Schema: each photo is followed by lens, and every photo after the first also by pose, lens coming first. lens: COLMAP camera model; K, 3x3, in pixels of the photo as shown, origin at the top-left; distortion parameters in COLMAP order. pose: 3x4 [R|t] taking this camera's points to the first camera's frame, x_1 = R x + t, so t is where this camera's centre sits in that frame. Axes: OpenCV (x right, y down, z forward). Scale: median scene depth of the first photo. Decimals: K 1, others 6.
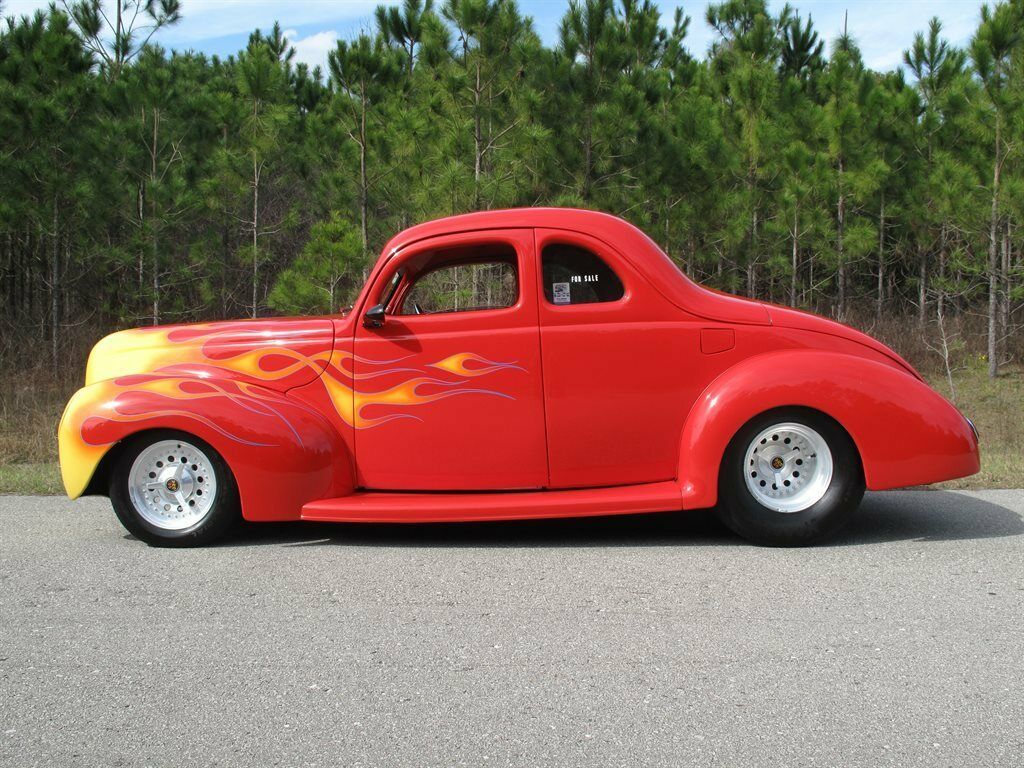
lens RADIAL K [[1102.7, 0, 509.3], [0, 1102.7, 422.3], [0, 0, 1]] dist [-0.070379, 0.006014]
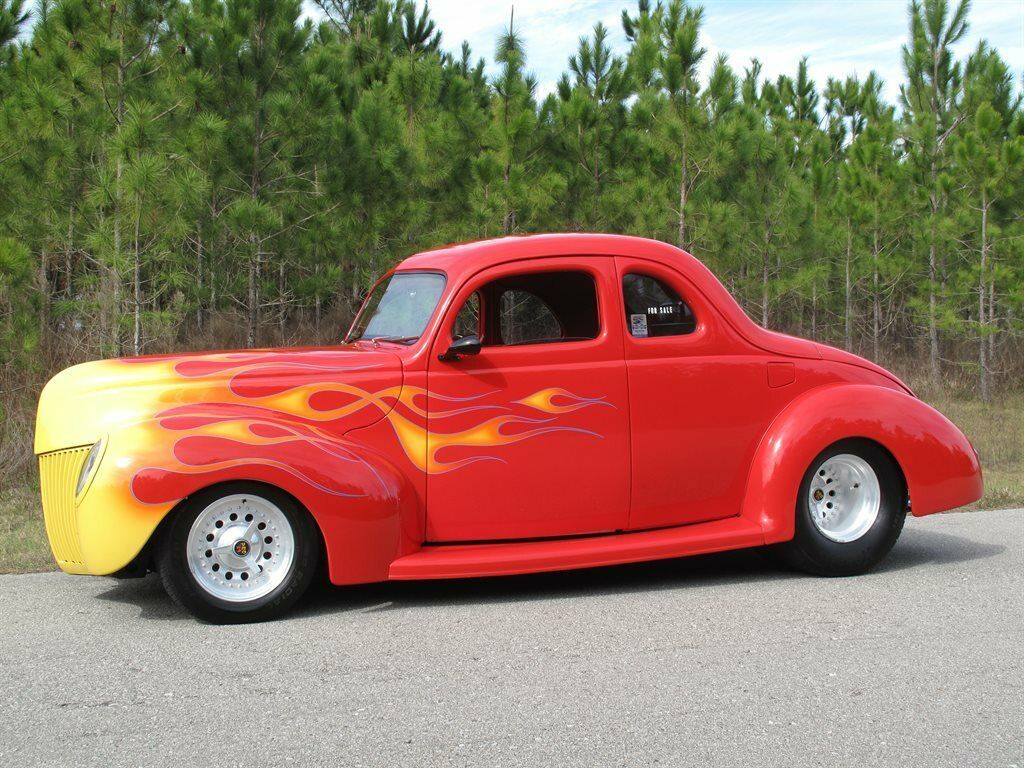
lens RADIAL K [[1363.1, 0, 512.0], [0, 1363.1, 384.0], [0, 0, 1]] dist [-0.086484, 0.033572]
pose [[0.916767, -0.004818, 0.399393, -0.517808], [0.031164, 0.997742, -0.059499, 0.000716], [-0.398204, 0.066993, 0.914847, -0.033379]]
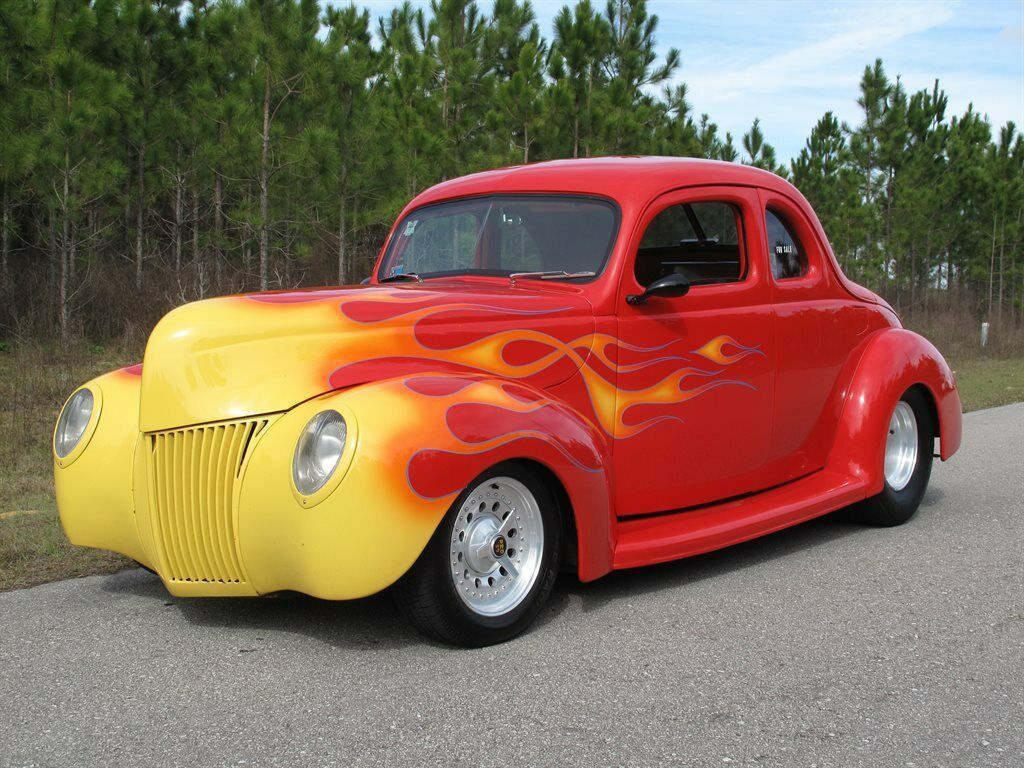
lens RADIAL K [[1363.1, 0, 512.0], [0, 1363.1, 384.0], [0, 0, 1]] dist [-0.086484, 0.033572]
pose [[0.639892, -0.039290, 0.767460, -0.888996], [0.048176, 0.998779, 0.010964, -0.044843], [-0.766953, 0.029958, 0.641003, 0.468737]]
